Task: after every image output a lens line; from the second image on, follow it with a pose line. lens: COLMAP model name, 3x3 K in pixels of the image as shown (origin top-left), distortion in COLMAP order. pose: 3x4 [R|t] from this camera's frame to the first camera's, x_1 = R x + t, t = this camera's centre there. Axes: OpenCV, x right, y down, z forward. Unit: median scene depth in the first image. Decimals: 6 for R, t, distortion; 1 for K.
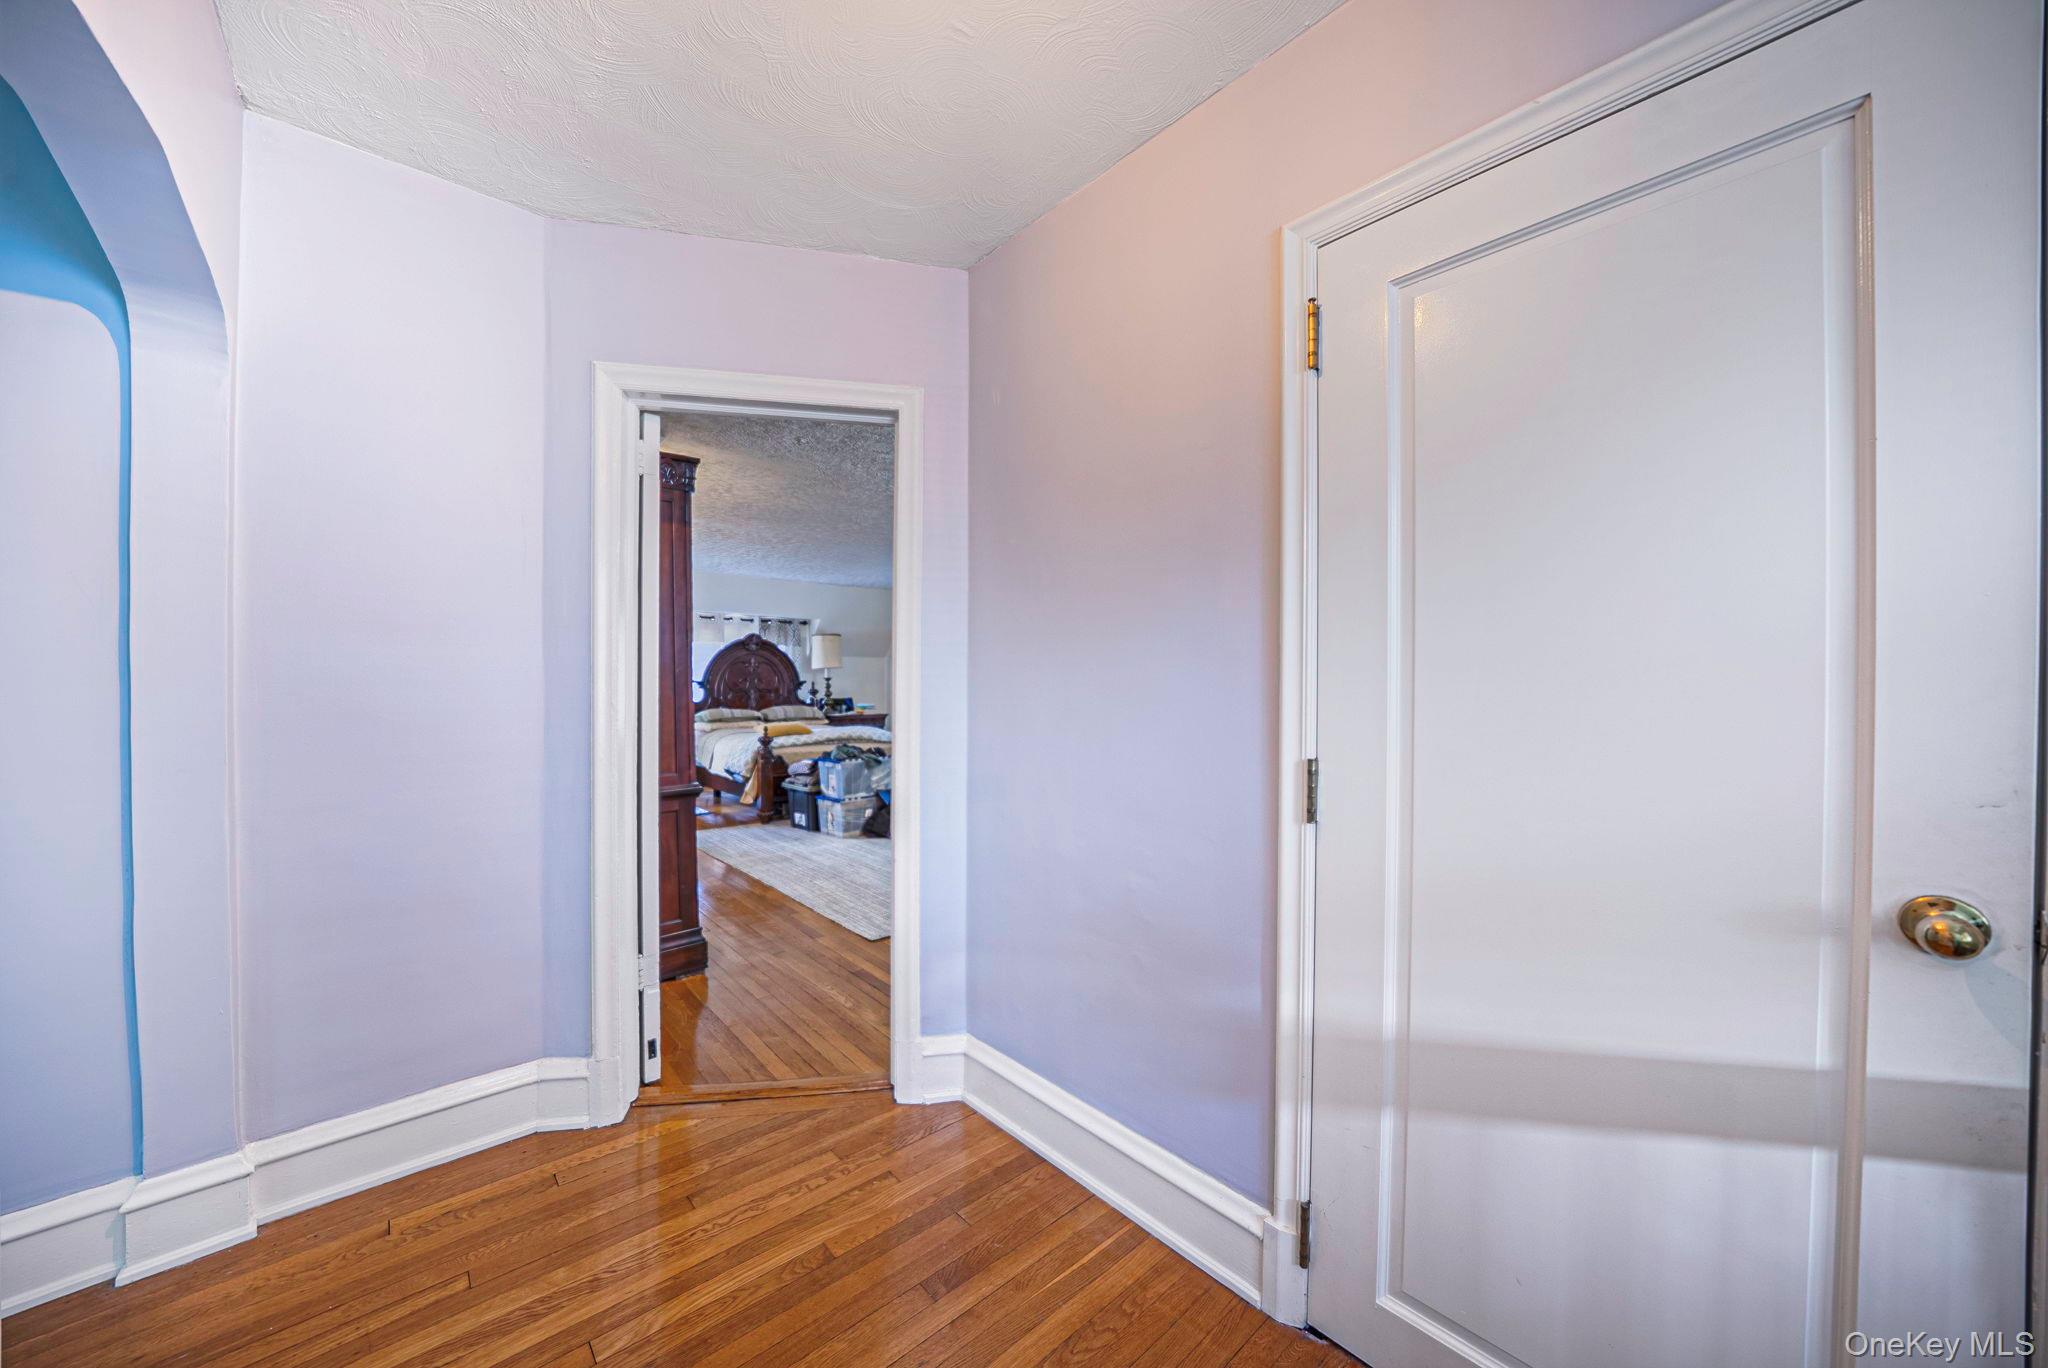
lens RADIAL K [[708.1, 0, 1024.0], [0, 708.1, 684.0], [0, 0, 1]] dist [-0.000076, -0.000022]
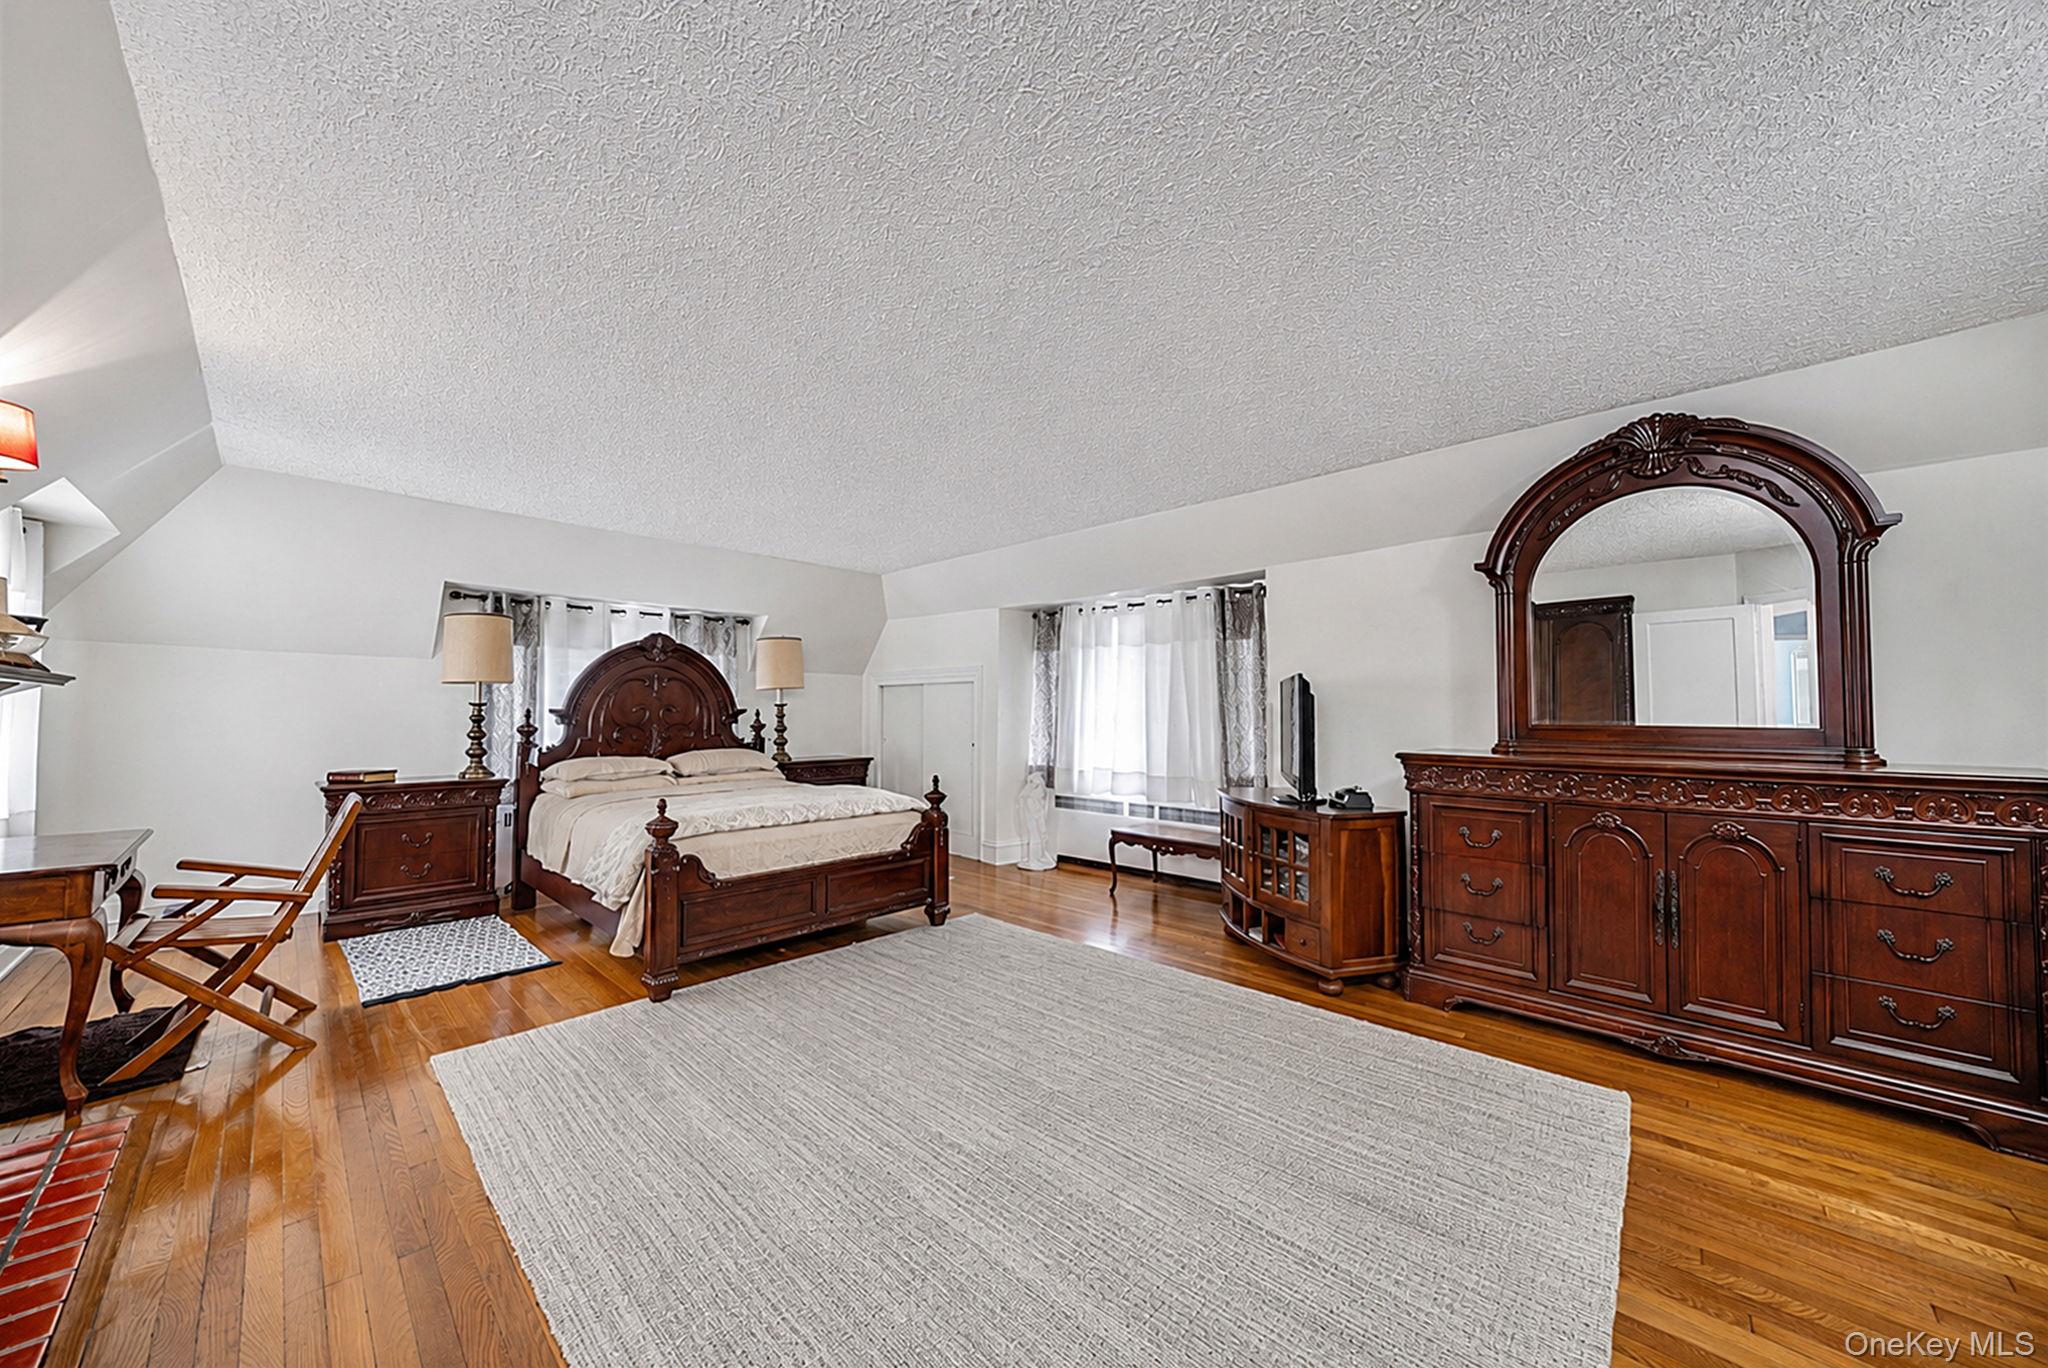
lens RADIAL K [[708.1, 0, 1024.0], [0, 708.1, 684.0], [0, 0, 1]] dist [-0.000076, -0.000022]
pose [[0.997009, -0.006678, 0.076998, -0.112186], [0.009957, 0.999056, -0.042293, 0.002518], [-0.076643, 0.042934, 0.996134, 0.361220]]
